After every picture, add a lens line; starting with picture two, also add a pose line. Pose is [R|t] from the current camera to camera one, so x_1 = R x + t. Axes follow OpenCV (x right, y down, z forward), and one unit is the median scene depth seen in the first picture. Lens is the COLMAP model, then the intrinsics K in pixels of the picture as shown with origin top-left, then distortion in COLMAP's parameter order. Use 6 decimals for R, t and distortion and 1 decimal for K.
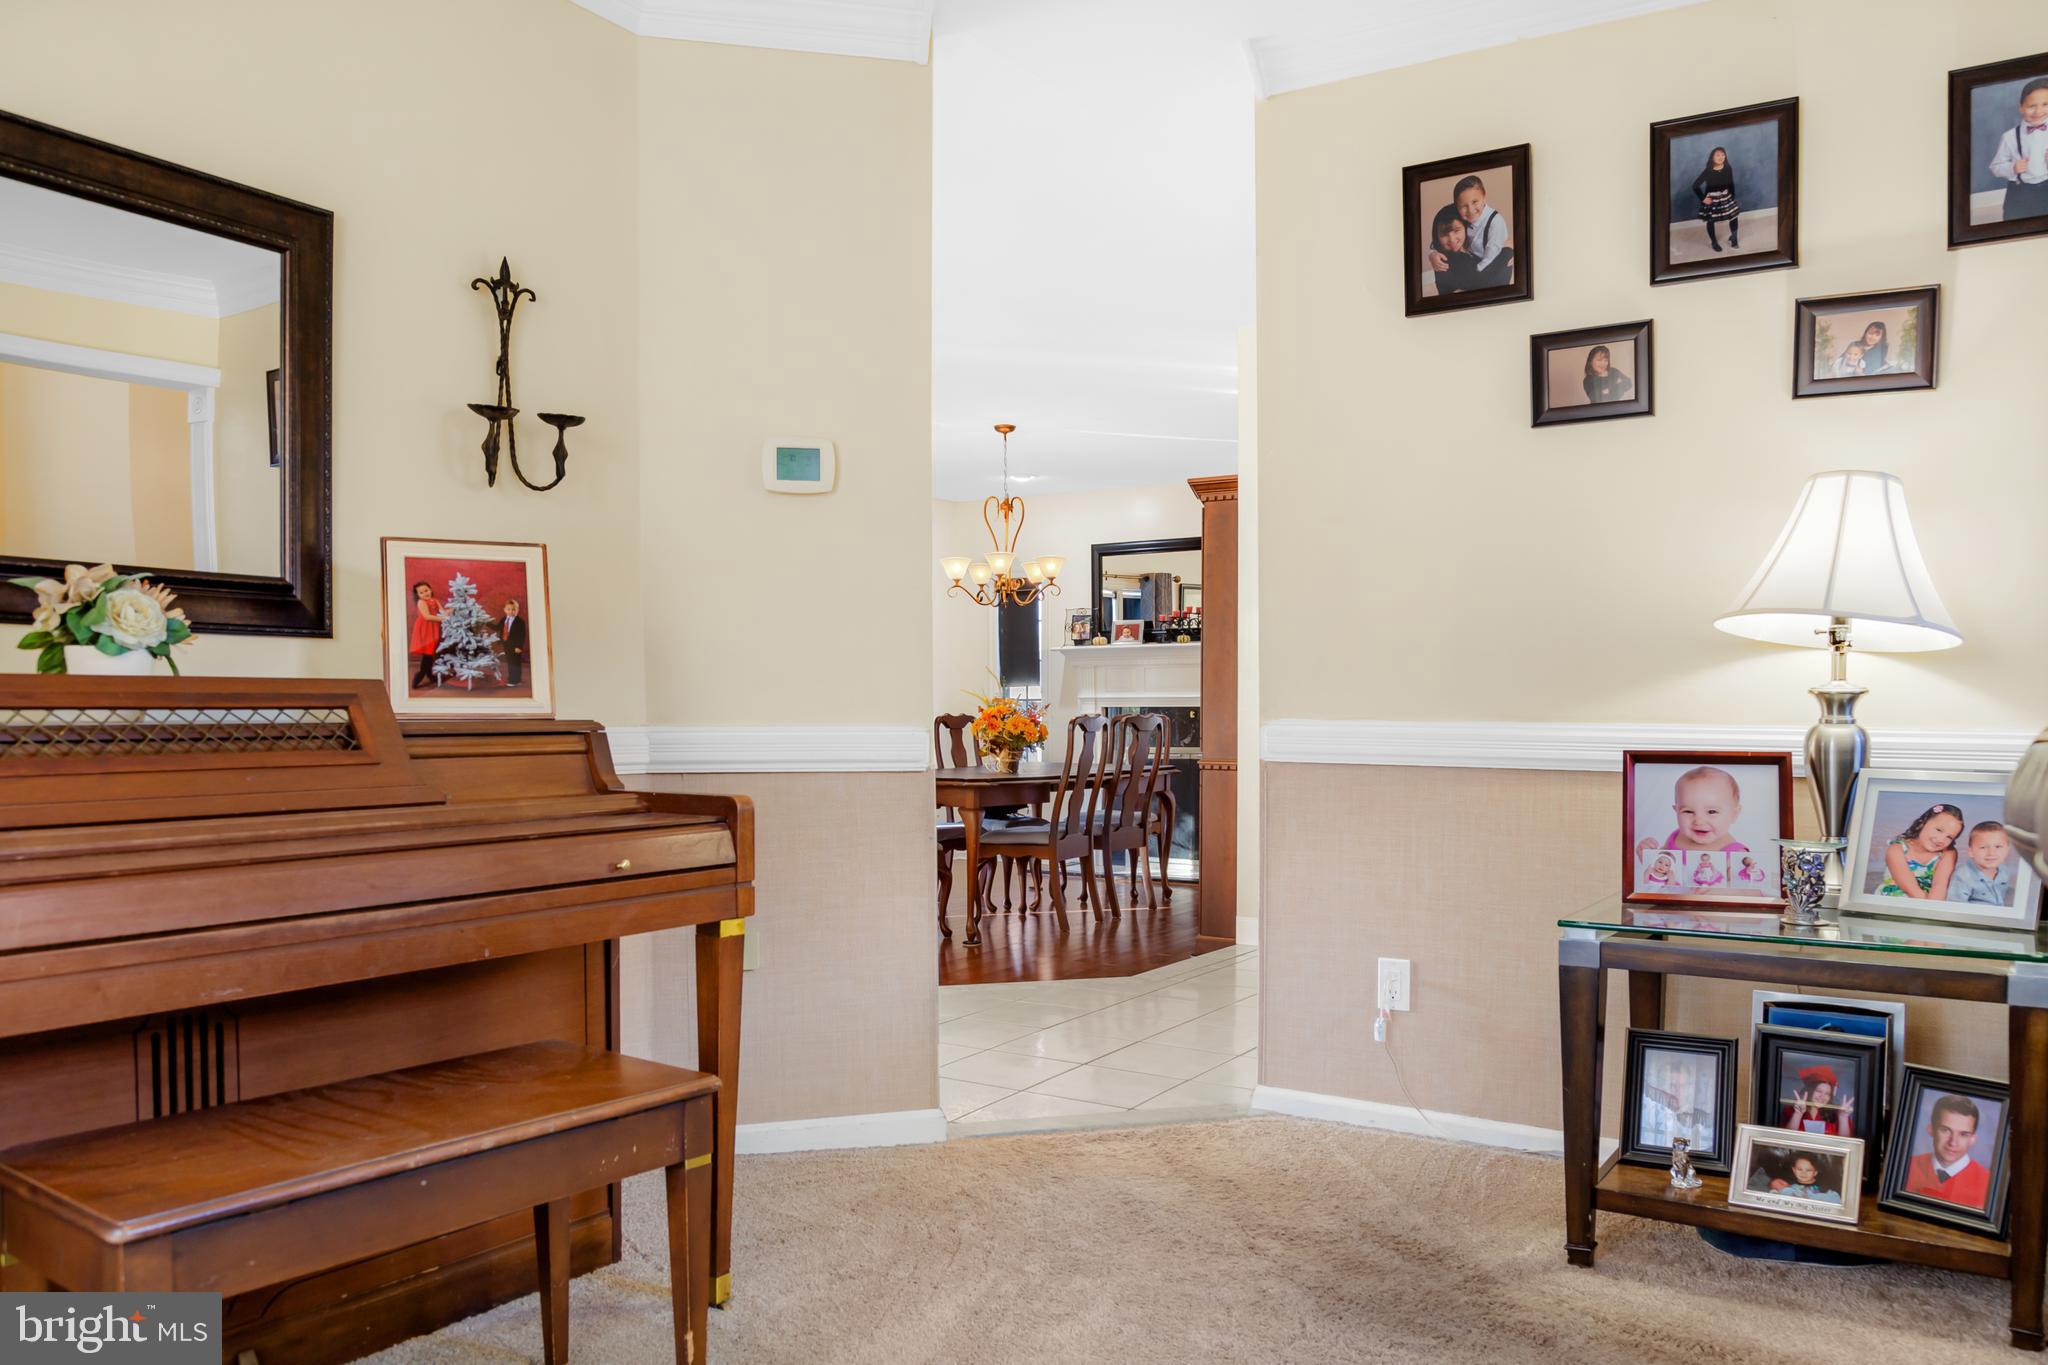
lens RADIAL K [[1536.0, 0, 1024.0], [0, 1536.0, 682.5], [0, 0, 1]] dist [-0.008727, 0.002539]
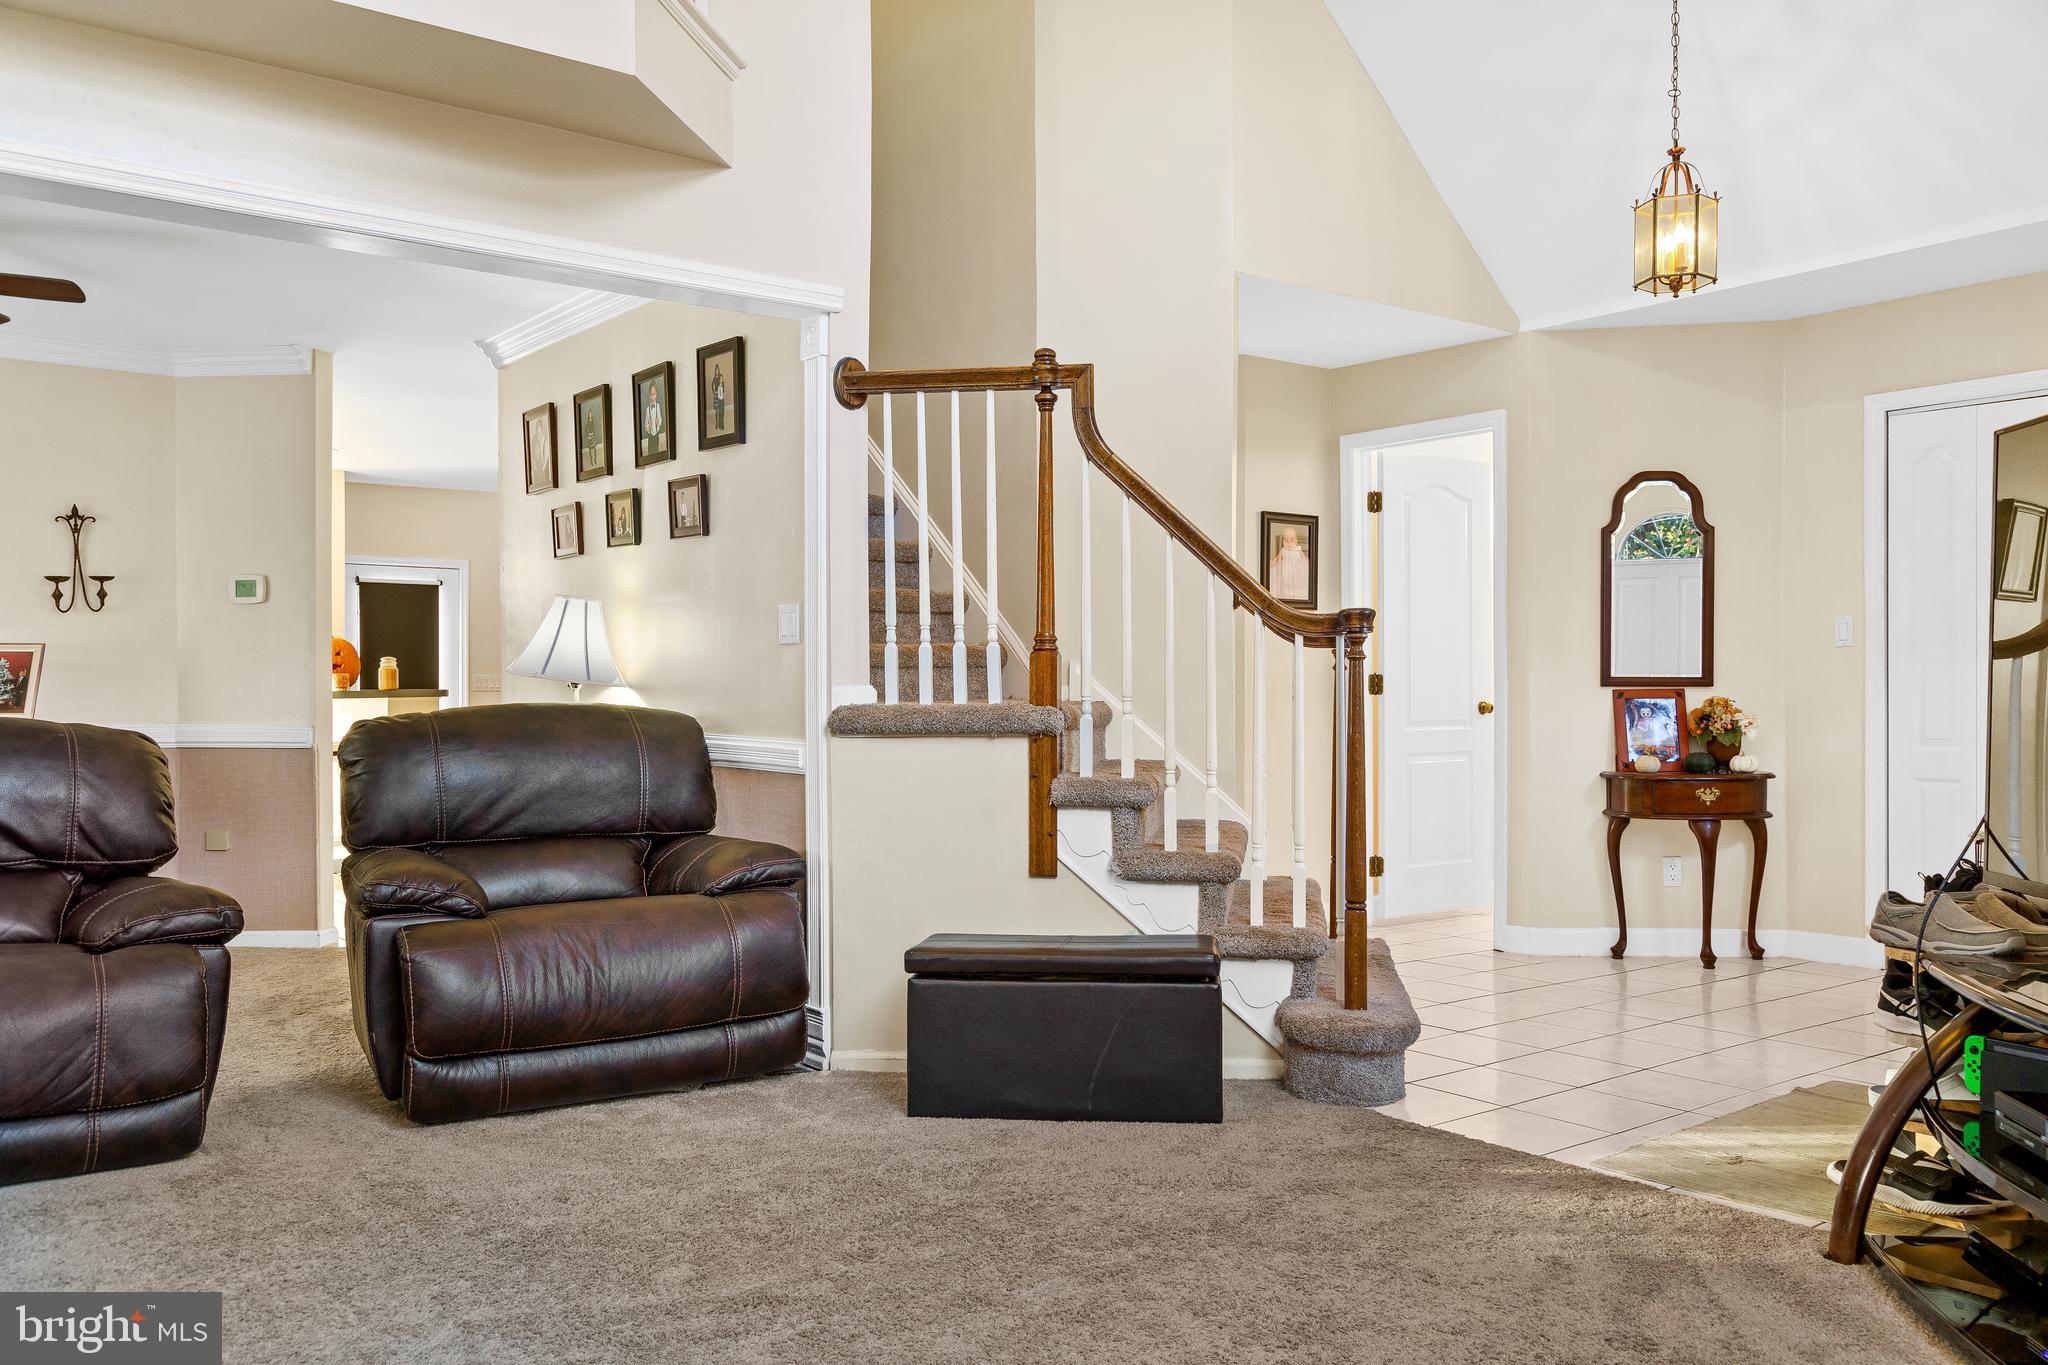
lens RADIAL K [[1635.9, 0, 1063.2], [0, 1635.9, 684.2], [0, 0, 1]] dist [-0.002725, -0.000414]
pose [[0.941598, -0.005354, -0.336696, 1.319861], [0.009981, 0.999878, 0.012013, -0.030997], [0.336590, -0.014672, 0.941537, -0.522141]]
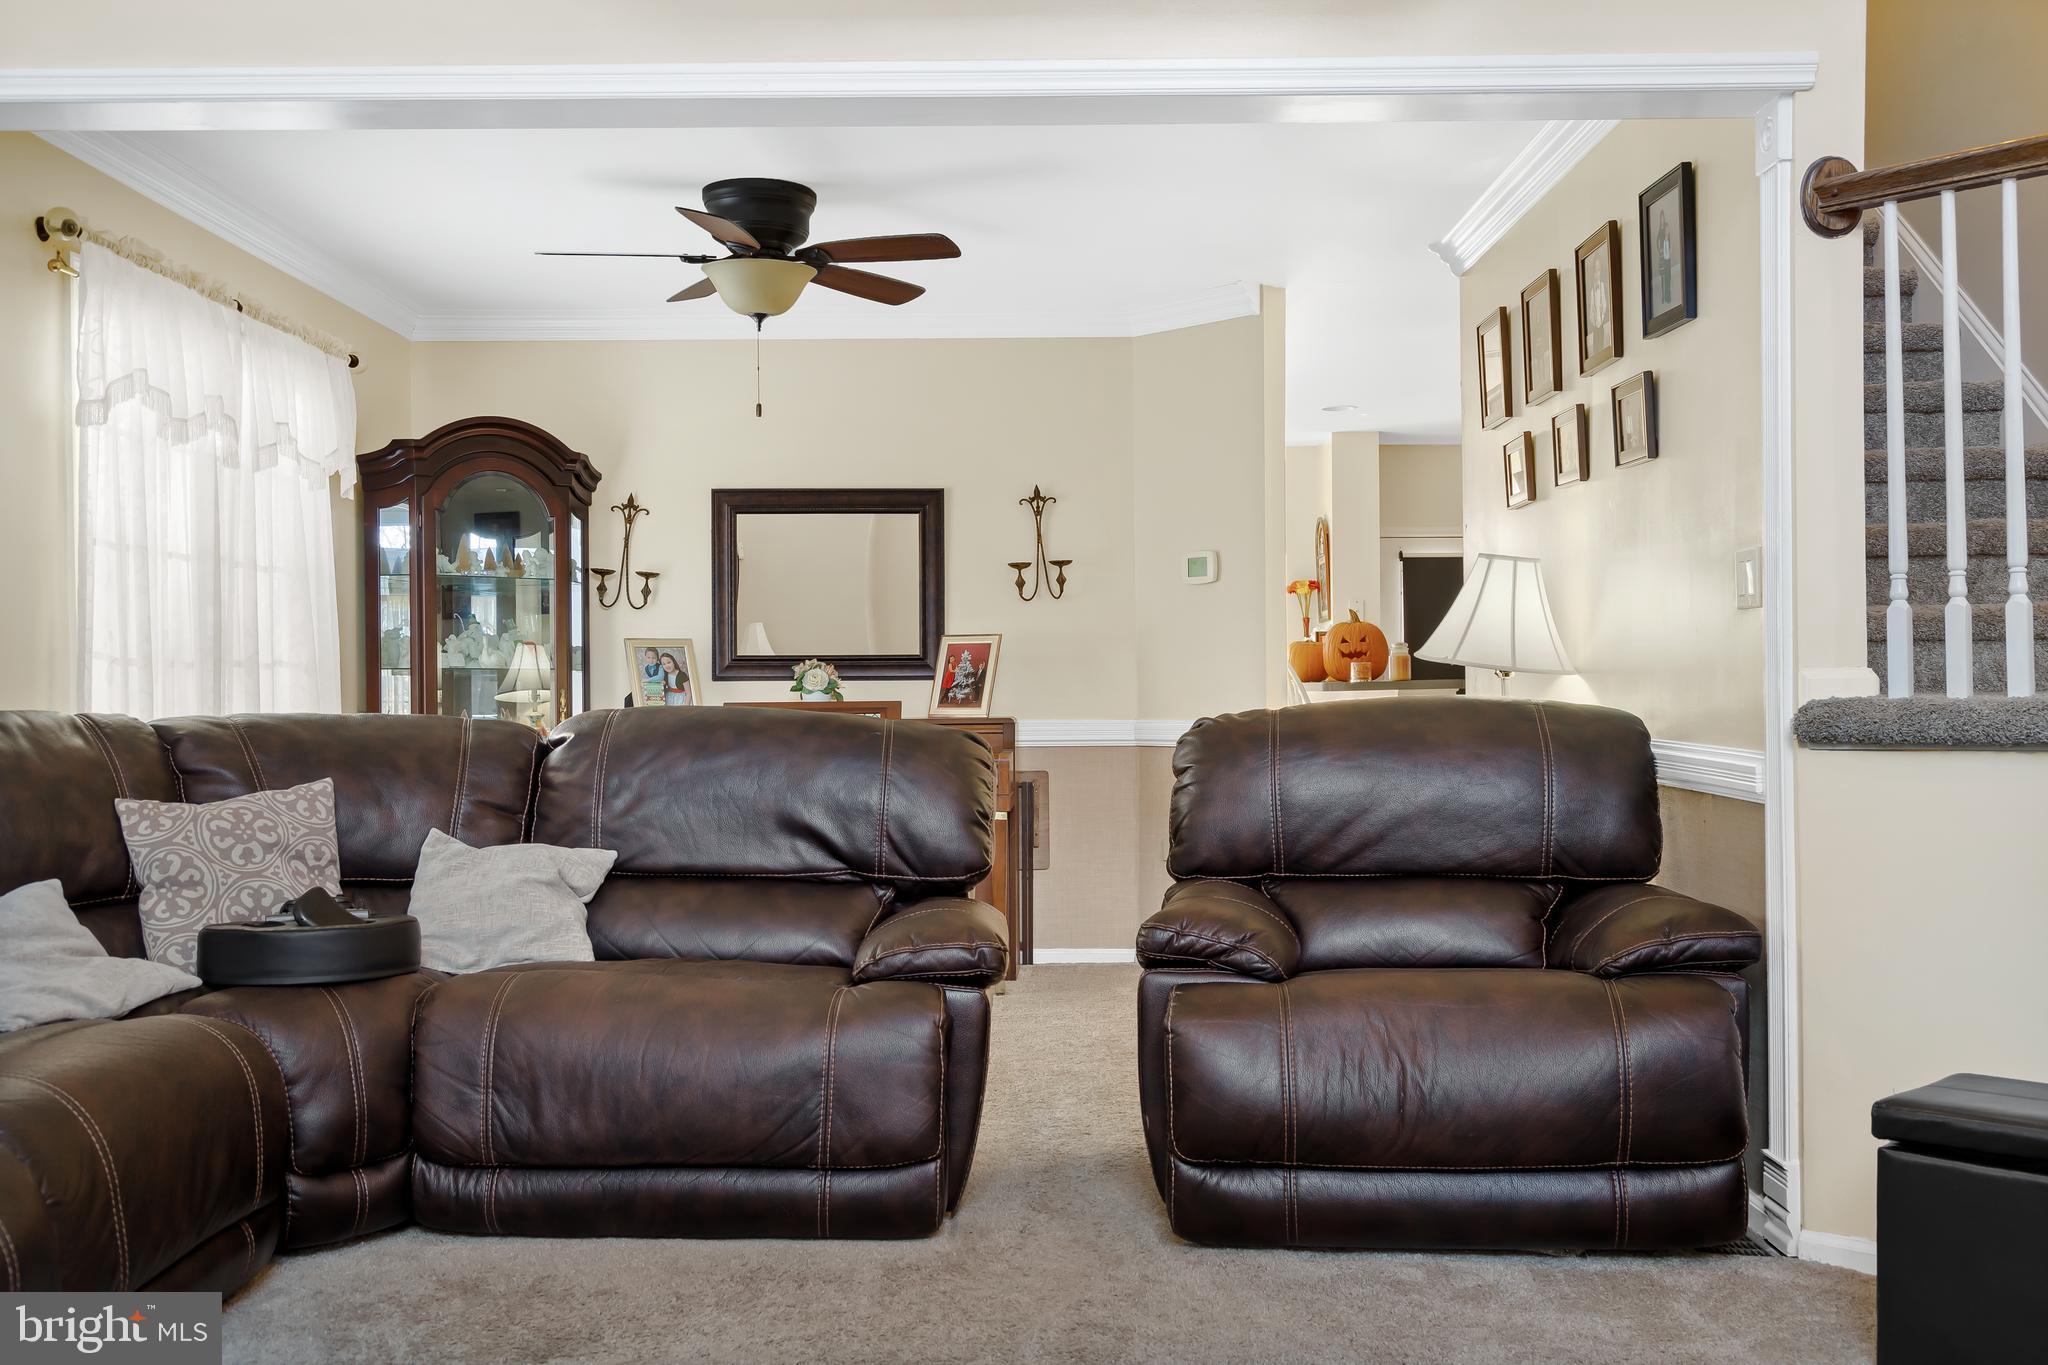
lens RADIAL K [[1850.2, 0, 1020.5], [0, 1850.2, 709.0], [0, 0, 1]] dist [-0.000148, 0.000254]
pose [[0.521400, 0.003247, -0.853306, 1.314205], [0.025095, 0.999502, 0.019137, -0.024261], [0.852943, -0.031391, 0.521059, -0.219094]]
